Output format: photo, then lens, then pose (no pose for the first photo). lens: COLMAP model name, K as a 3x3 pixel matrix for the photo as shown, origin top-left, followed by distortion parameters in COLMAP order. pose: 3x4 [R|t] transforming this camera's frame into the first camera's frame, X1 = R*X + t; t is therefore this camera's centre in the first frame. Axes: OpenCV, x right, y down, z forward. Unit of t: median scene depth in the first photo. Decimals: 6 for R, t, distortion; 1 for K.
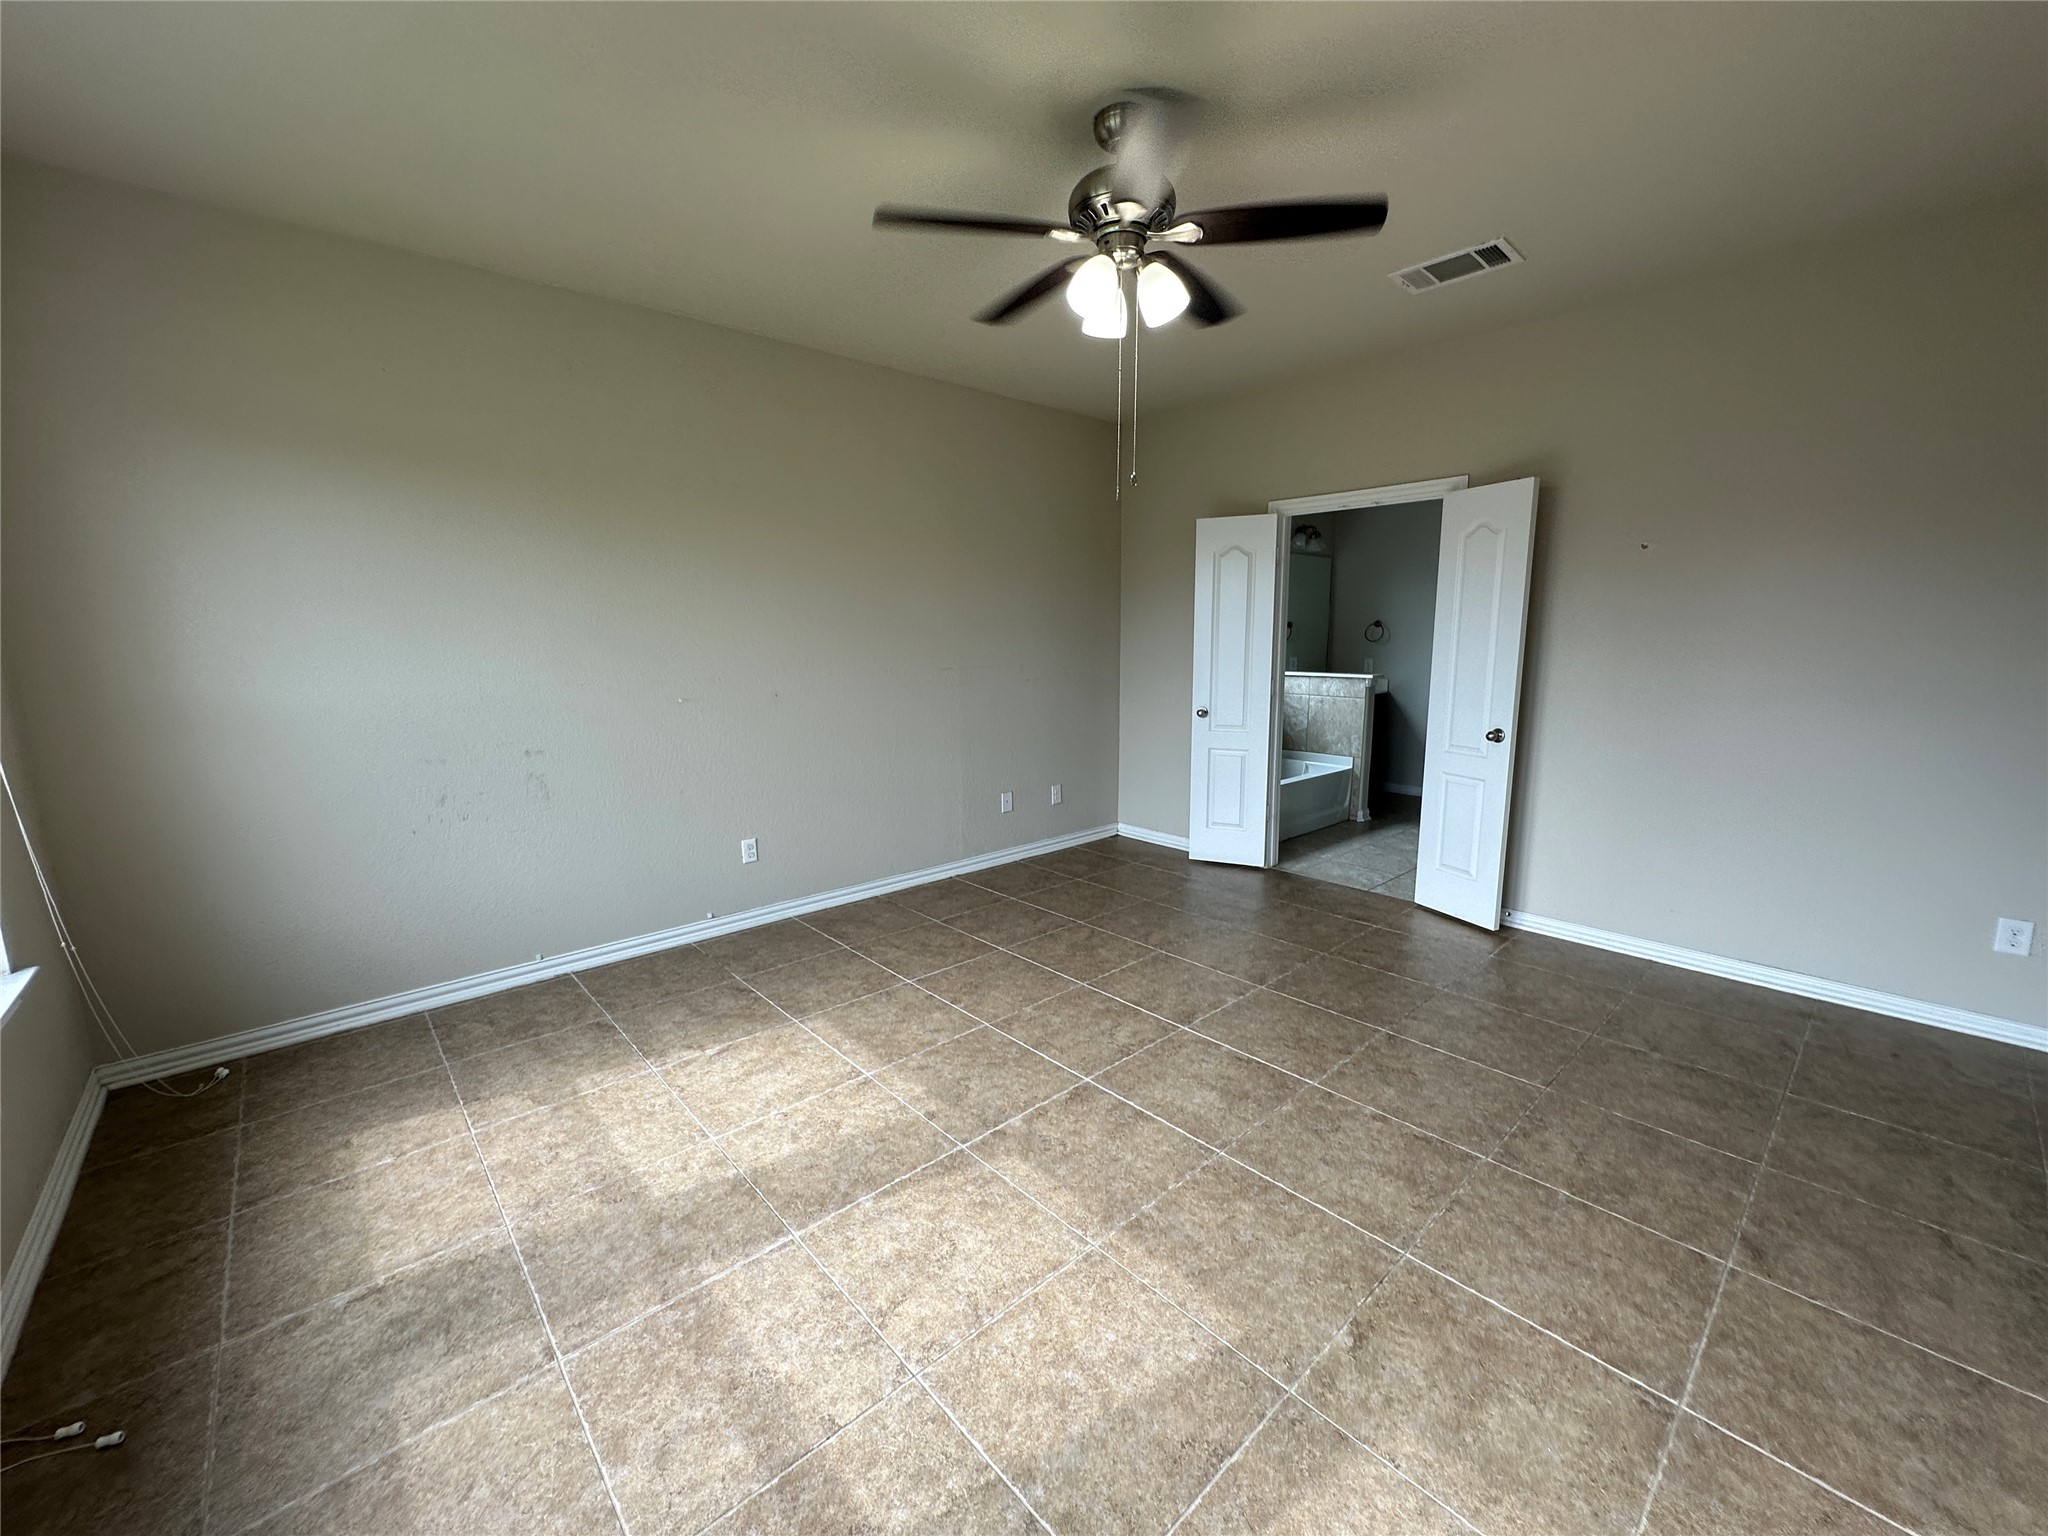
lens RADIAL K [[819.3, 0, 1025.9], [0, 819.3, 770.0], [0, 0, 1]] dist [-0.002331, 0.000047]
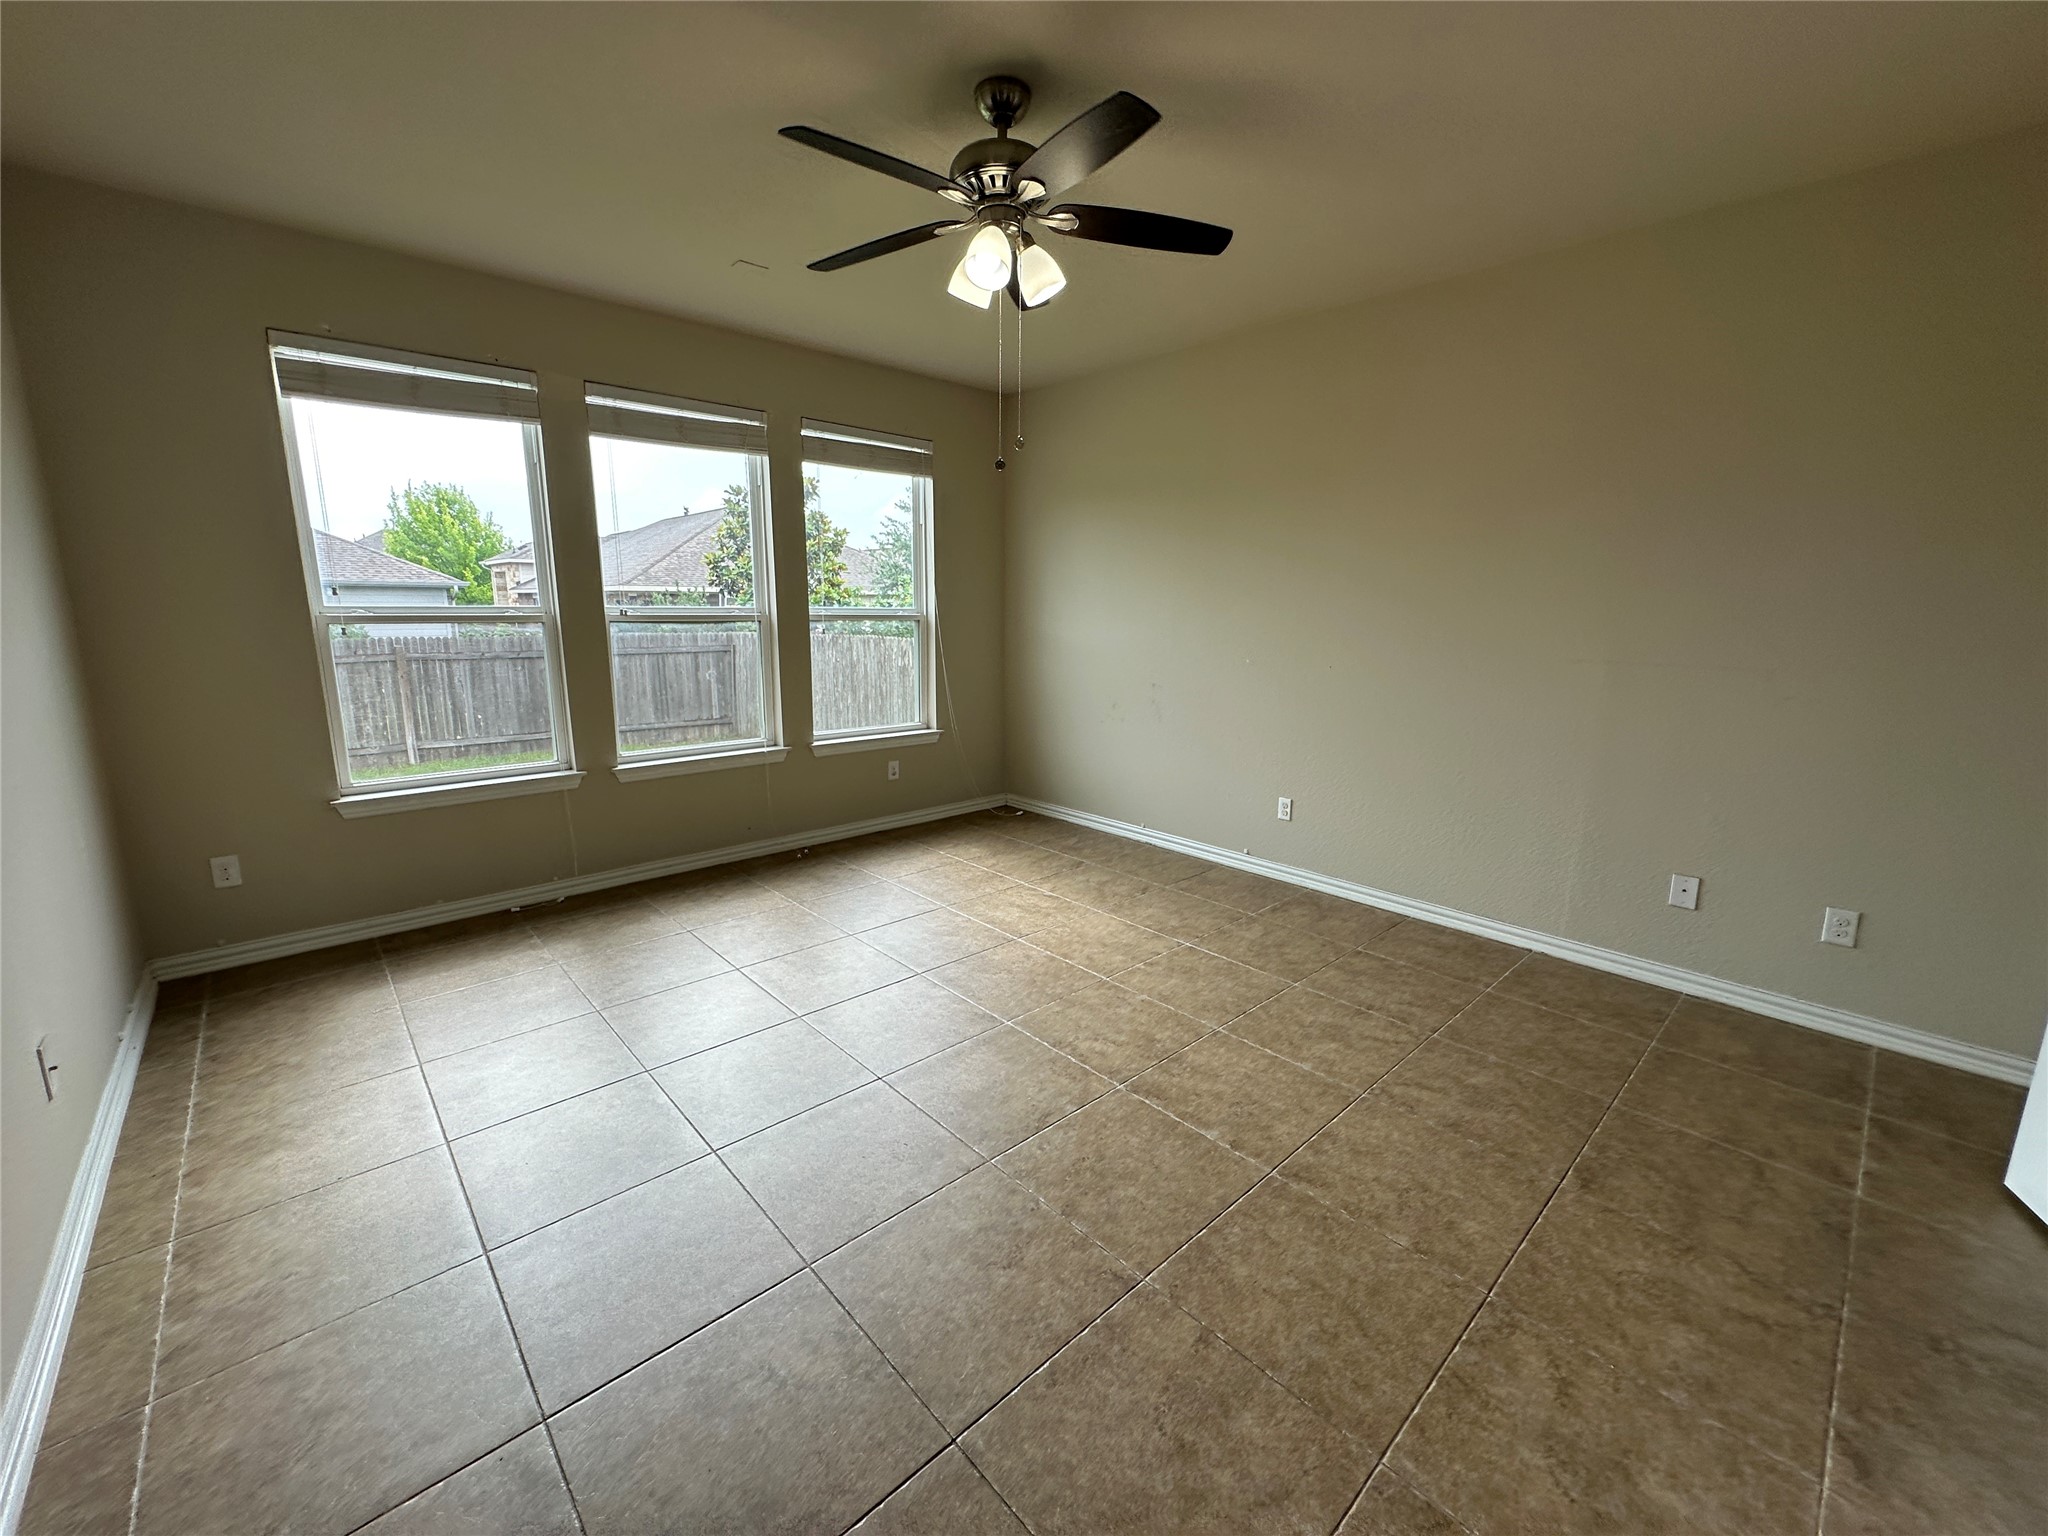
lens RADIAL K [[819.3, 0, 1025.9], [0, 819.3, 770.0], [0, 0, 1]] dist [-0.002331, 0.000047]
pose [[0.009641, 0.203594, -0.979008, 0.757006], [-0.179839, 0.963443, 0.198586, -0.111077], [0.983649, 0.174149, 0.045903, 0.662098]]
